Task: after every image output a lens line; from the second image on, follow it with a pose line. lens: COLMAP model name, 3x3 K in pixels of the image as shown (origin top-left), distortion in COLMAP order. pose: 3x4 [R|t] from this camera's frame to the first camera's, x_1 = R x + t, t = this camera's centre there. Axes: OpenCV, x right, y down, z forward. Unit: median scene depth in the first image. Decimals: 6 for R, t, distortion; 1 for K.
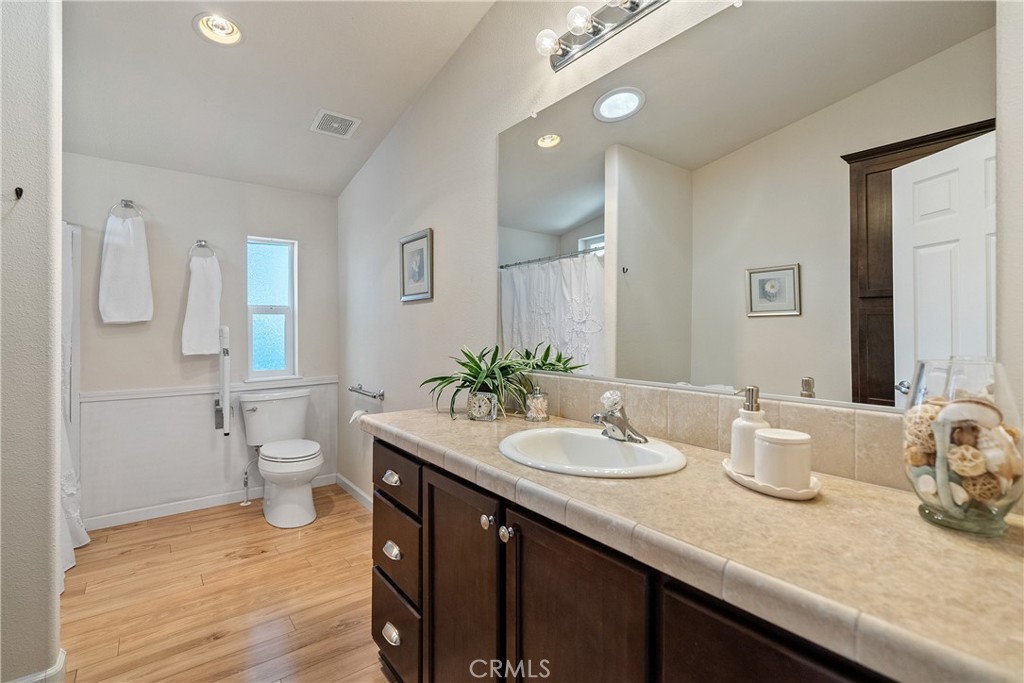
lens RADIAL K [[465.7, 0, 509.9], [0, 465.7, 335.2], [0, 0, 1]] dist [0.002155, -0.000135]
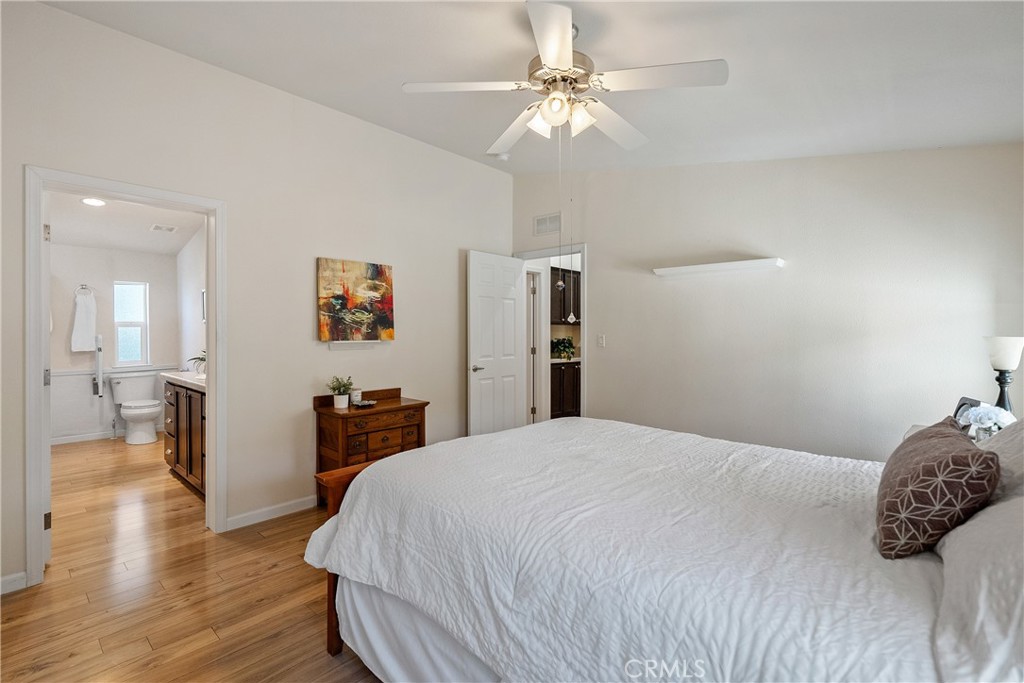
lens RADIAL K [[465.7, 0, 510.9], [0, 465.7, 338.3], [0, 0, 1]] dist [0.002155, -0.000135]
pose [[0.986176, -0.003793, 0.165655, 0.604176], [0.003179, 0.999987, 0.003973, -0.007898], [-0.165668, -0.003391, 0.986176, -0.953590]]
